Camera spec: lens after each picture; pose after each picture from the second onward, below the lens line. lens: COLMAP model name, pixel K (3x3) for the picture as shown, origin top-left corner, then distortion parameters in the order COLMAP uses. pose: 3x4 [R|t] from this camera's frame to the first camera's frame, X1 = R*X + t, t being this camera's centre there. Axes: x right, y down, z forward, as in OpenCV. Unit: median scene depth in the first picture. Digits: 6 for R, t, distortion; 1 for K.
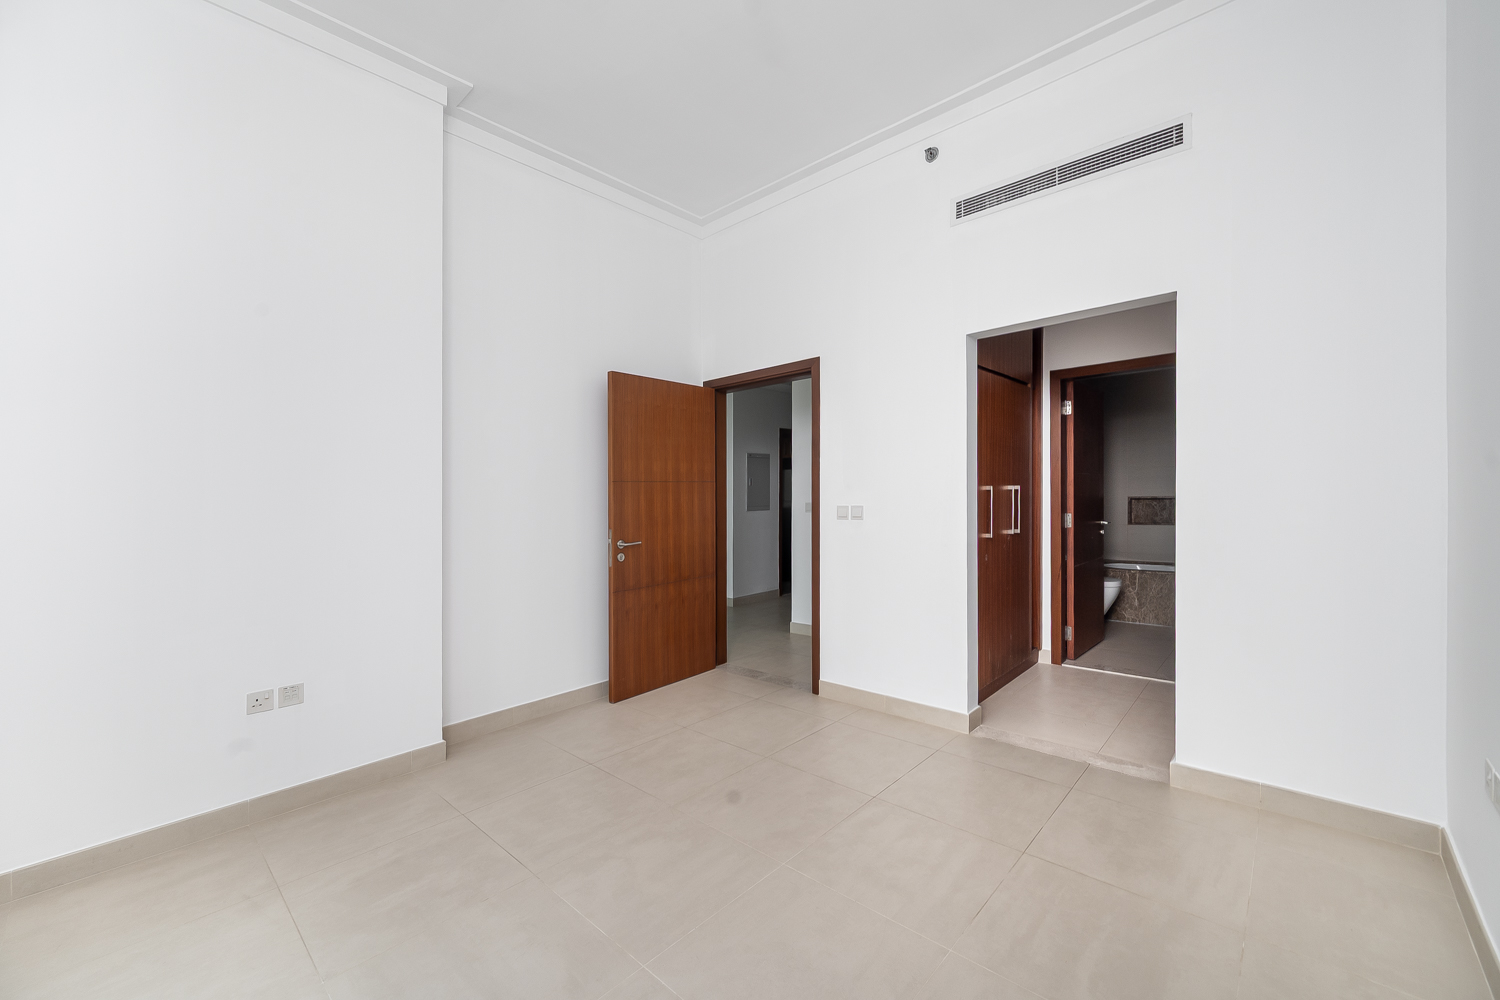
lens RADIAL K [[597.1, 0, 757.7], [0, 597.1, 499.2], [0, 0, 1]] dist [-0.000745, -0.000163]
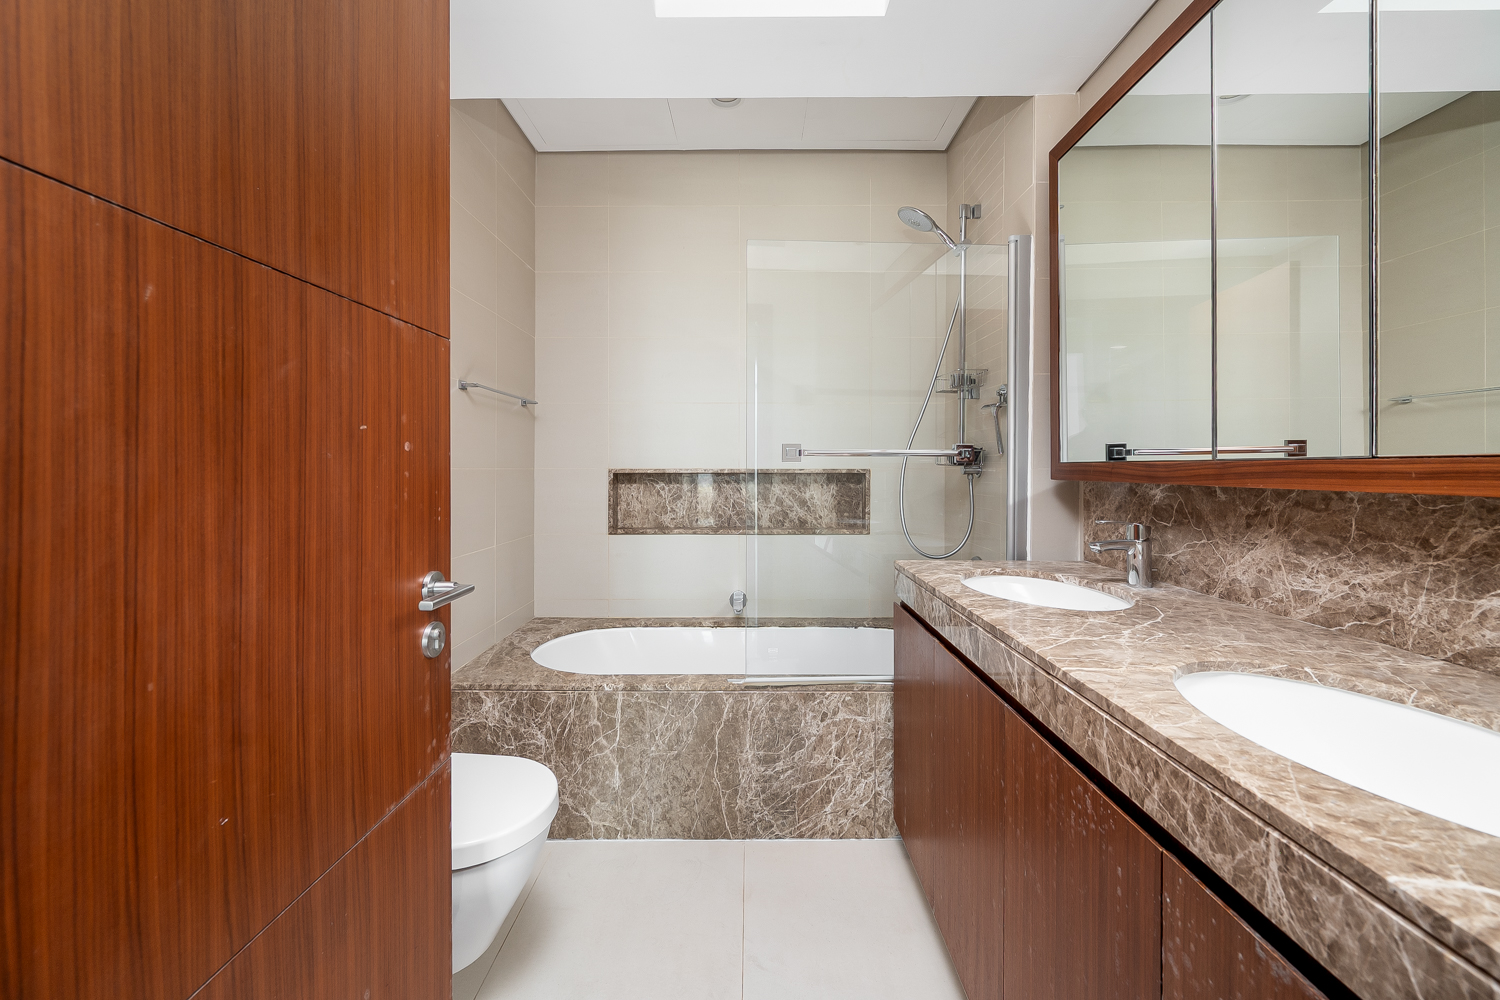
lens RADIAL K [[597.1, 0, 757.7], [0, 597.1, 499.2], [0, 0, 1]] dist [-0.000745, -0.000163]
pose [[0.728903, -0.001285, 0.684615, 0.411122], [-0.000105, 0.999998, 0.001989, 0.016841], [-0.684617, -0.001522, 0.728902, 0.624196]]
